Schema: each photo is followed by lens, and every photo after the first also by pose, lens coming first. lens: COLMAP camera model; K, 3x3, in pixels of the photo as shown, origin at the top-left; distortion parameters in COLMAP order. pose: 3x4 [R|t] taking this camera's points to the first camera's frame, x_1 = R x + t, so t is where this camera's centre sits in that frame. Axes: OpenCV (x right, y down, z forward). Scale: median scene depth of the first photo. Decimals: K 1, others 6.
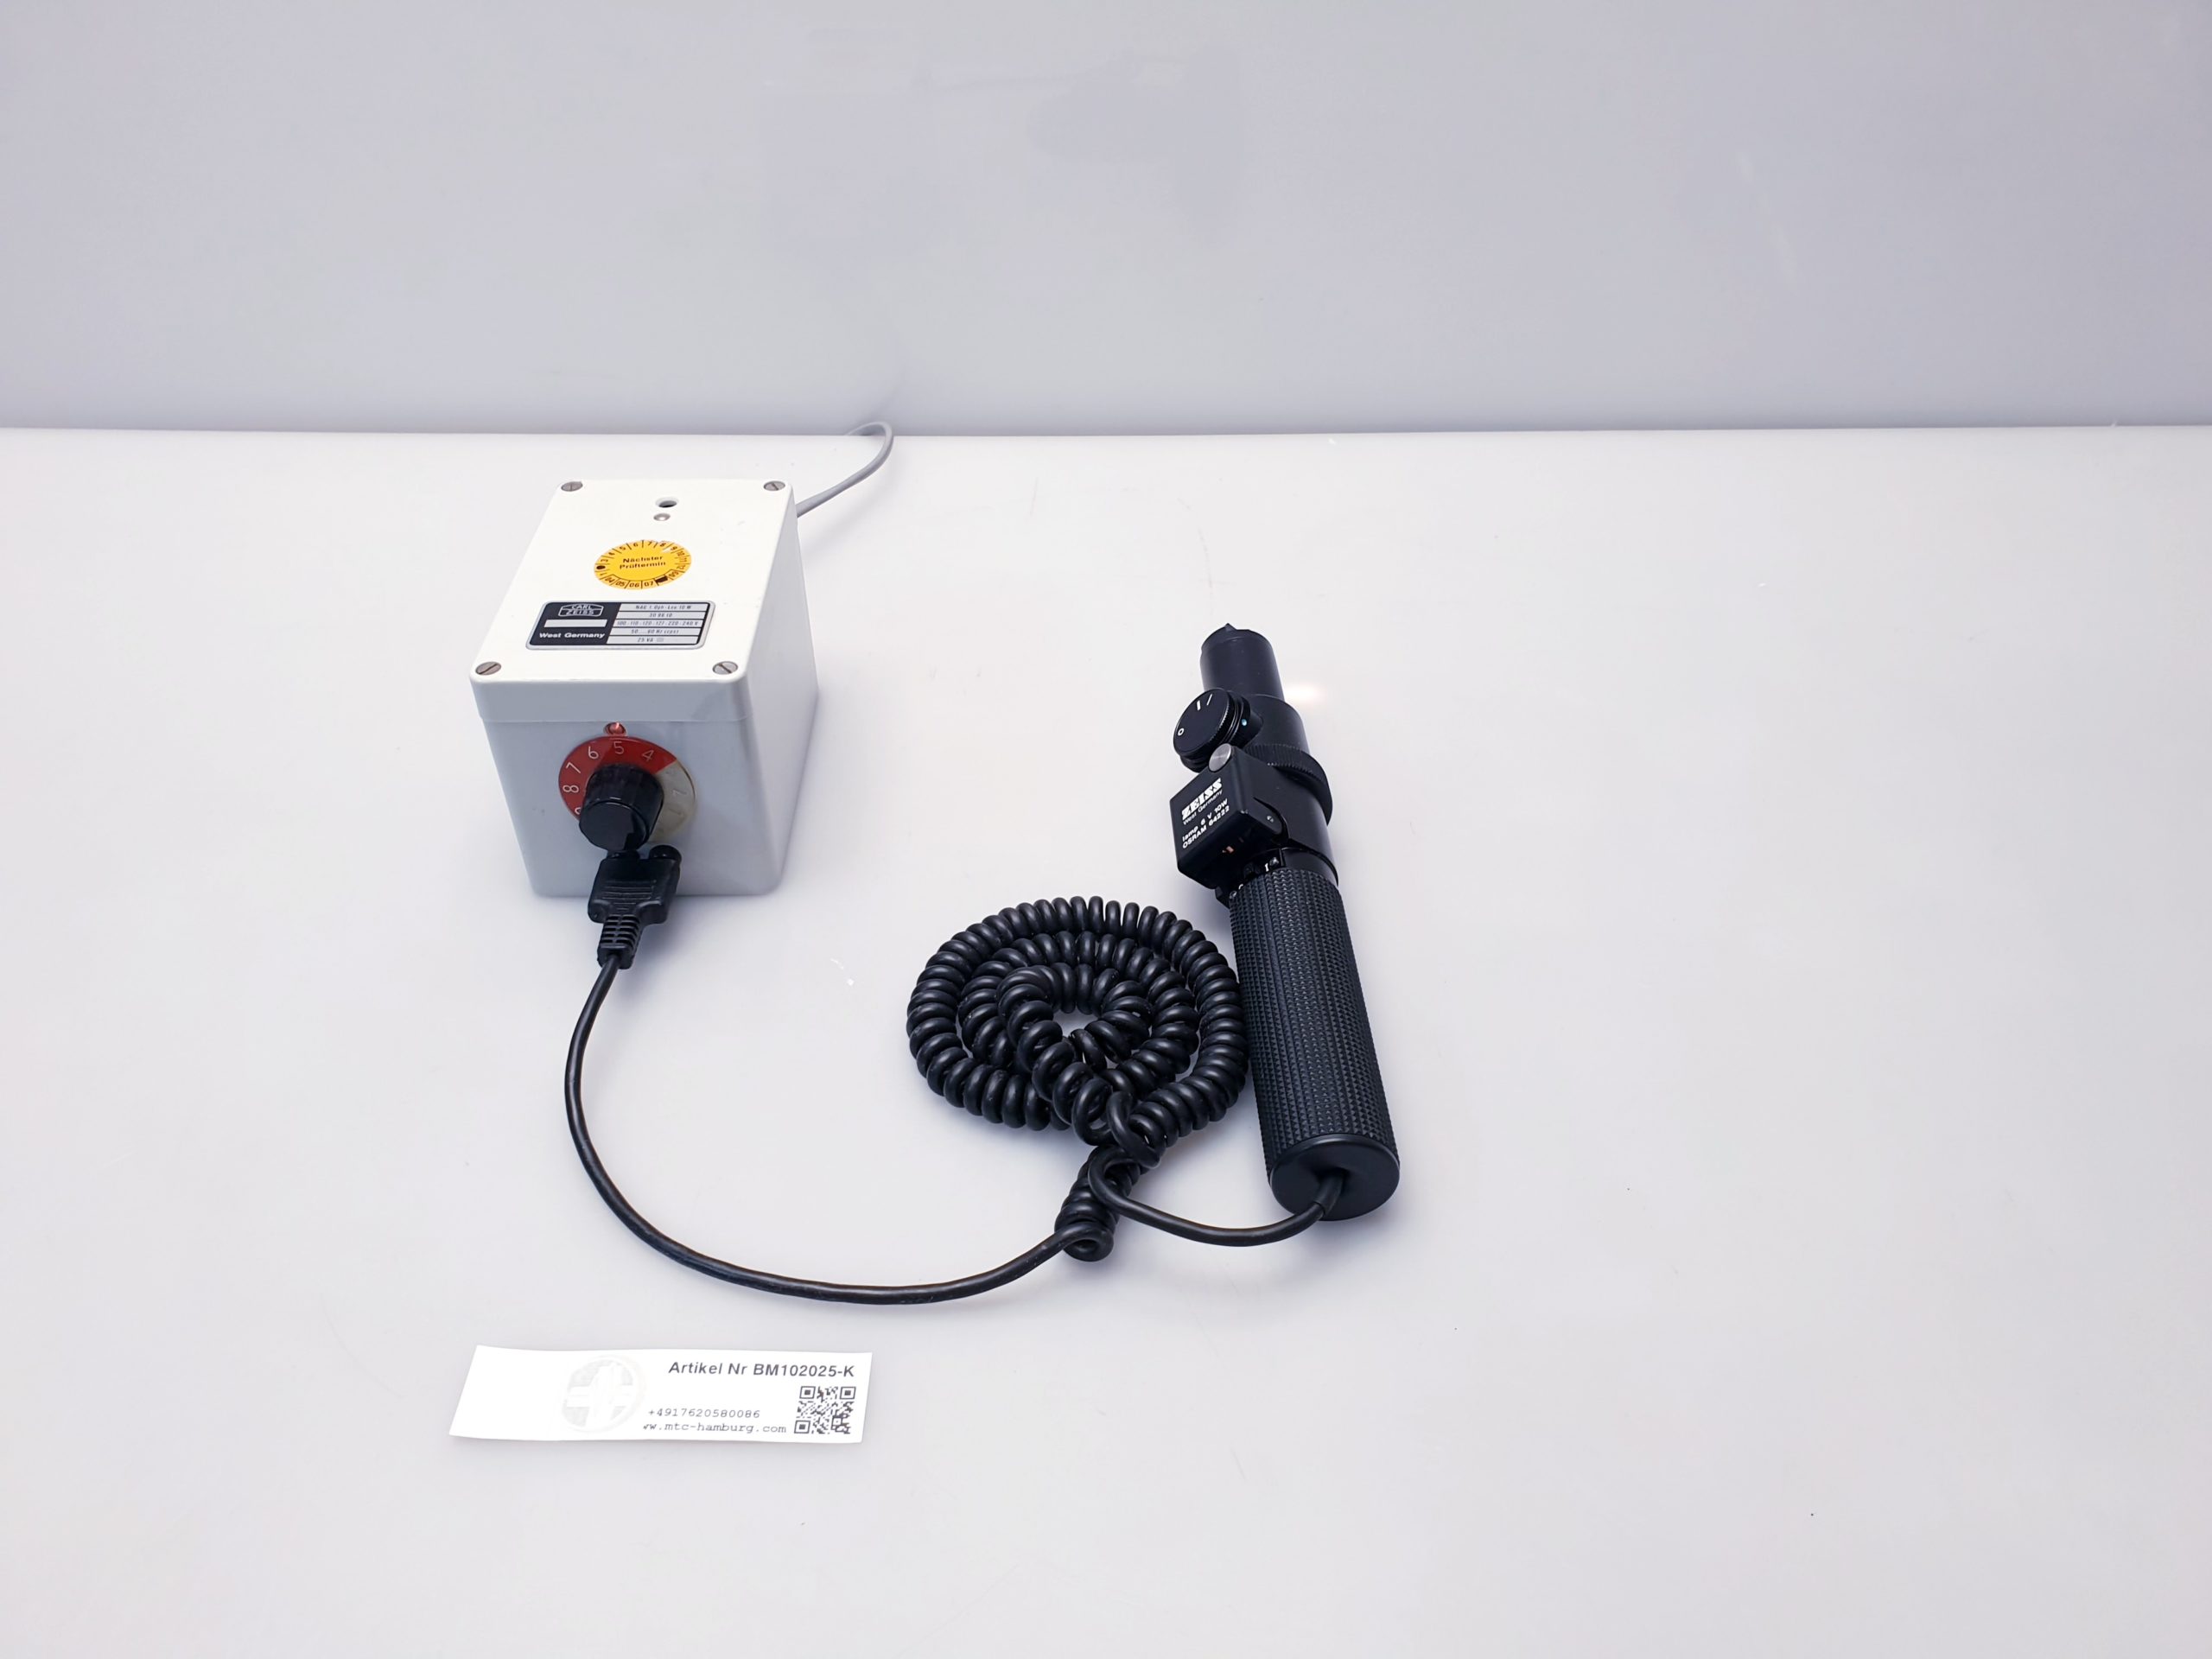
lens RADIAL K [[1790.3, 0, 1141.6], [0, 1790.3, 797.0], [0, 0, 1]] dist [0.061103, -0.088198]
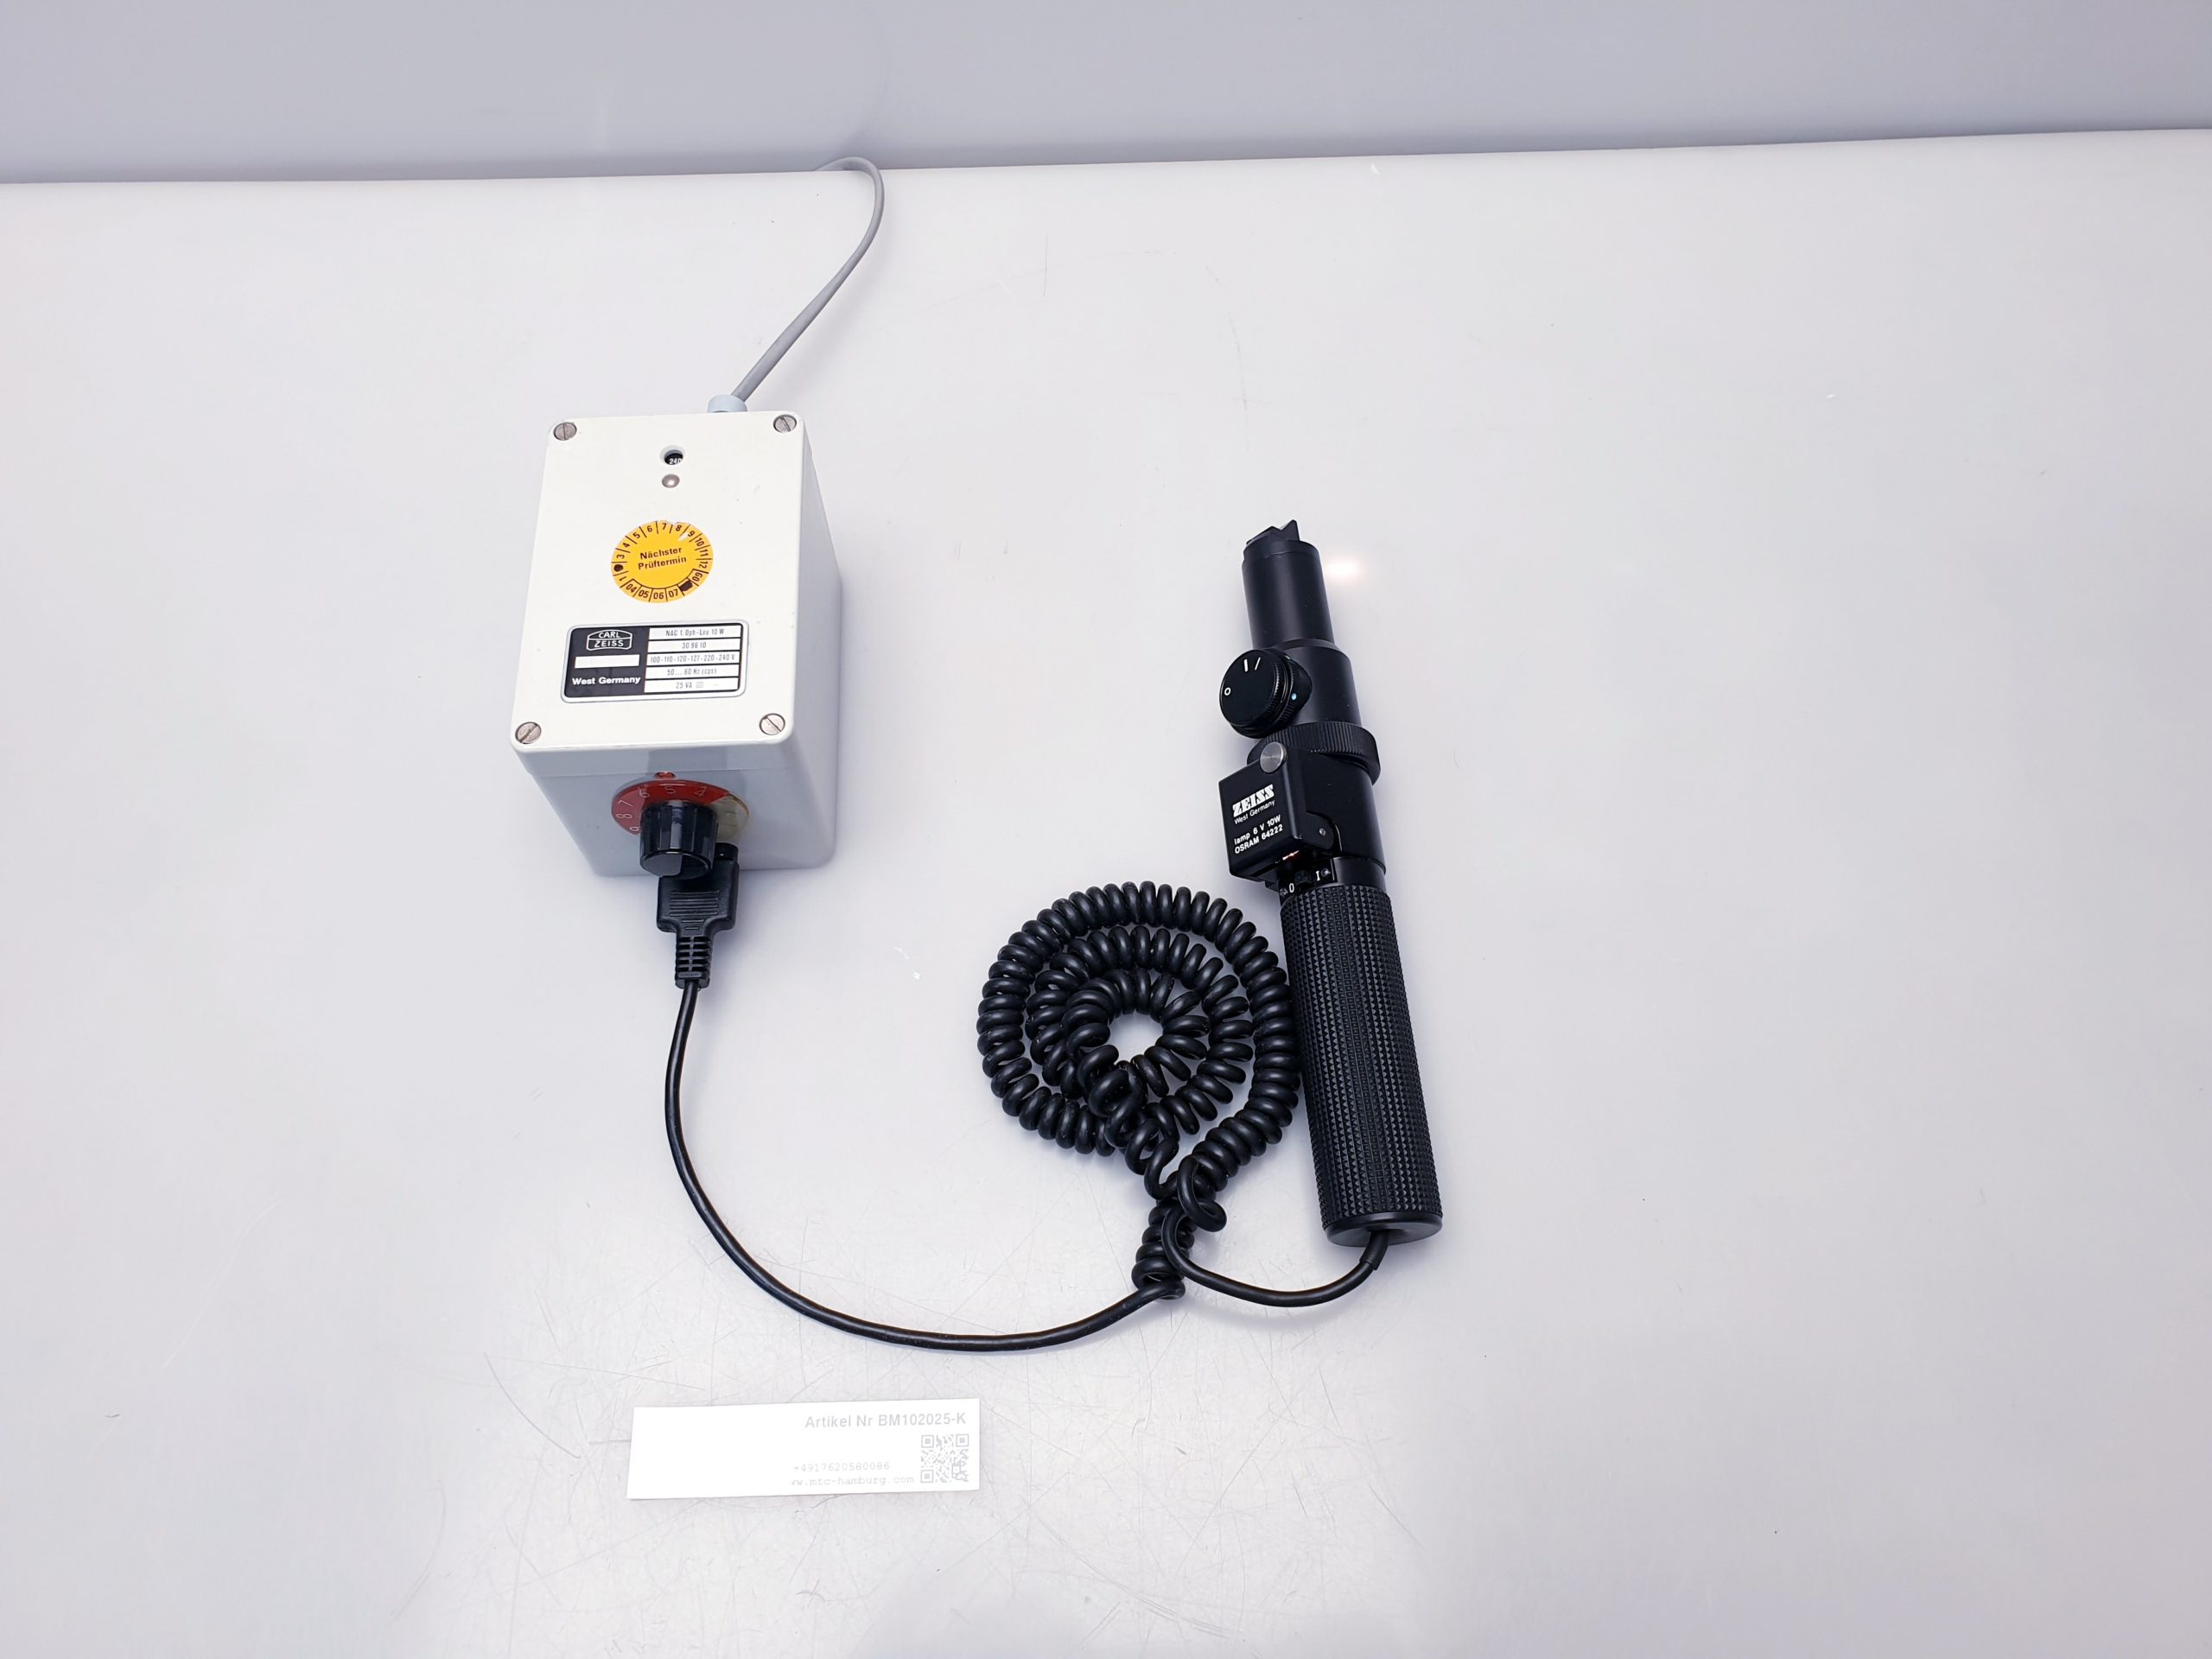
lens RADIAL K [[1790.3, 0, 1127.6], [0, 1790.3, 834.0], [0, 0, 1]] dist [0.061103, -0.088198]
pose [[0.999721, -0.021006, 0.010758, -0.049222], [0.014728, 0.911471, 0.411100, -0.404813], [-0.018441, -0.410827, 0.911527, 0.082164]]
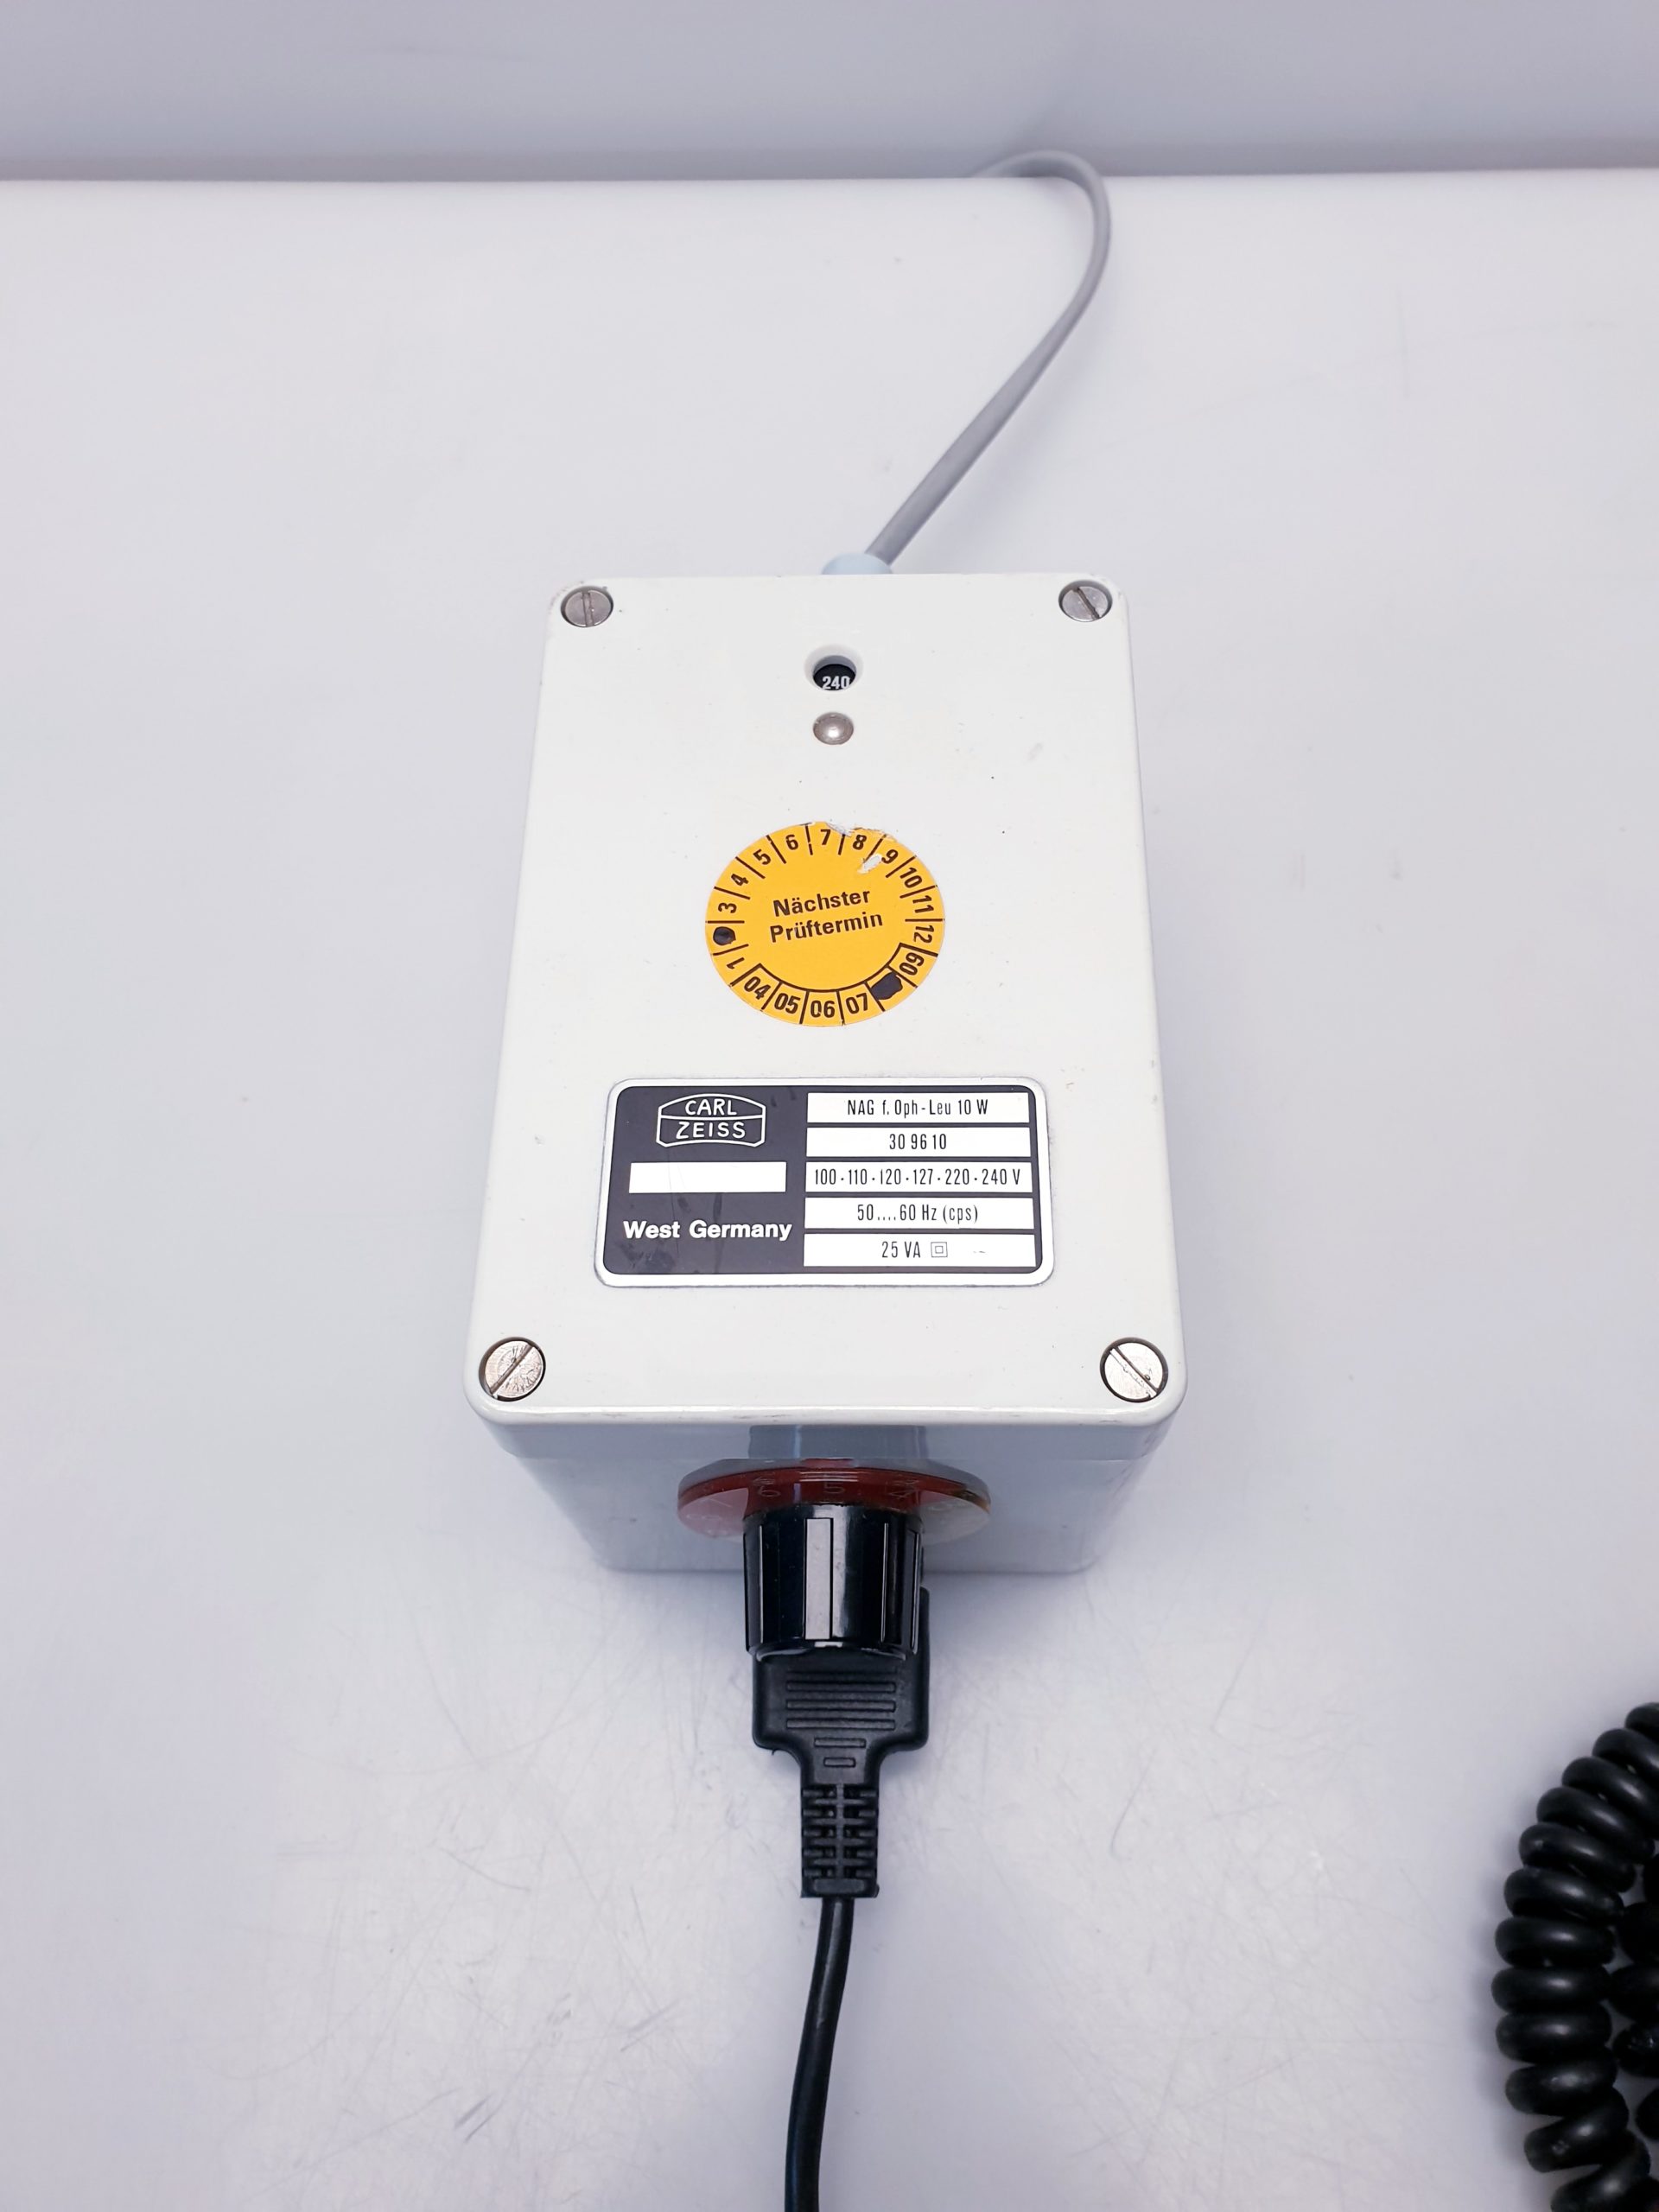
lens RADIAL K [[1790.3, 0, 836.0], [0, 1790.3, 1110.4], [0, 0, 1]] dist [0.061103, -0.088198]
pose [[0.998463, 0.017314, -0.052640, -0.268080], [0.006604, 0.905984, 0.423260, -0.272677], [0.055019, -0.422957, 0.904478, 0.663858]]
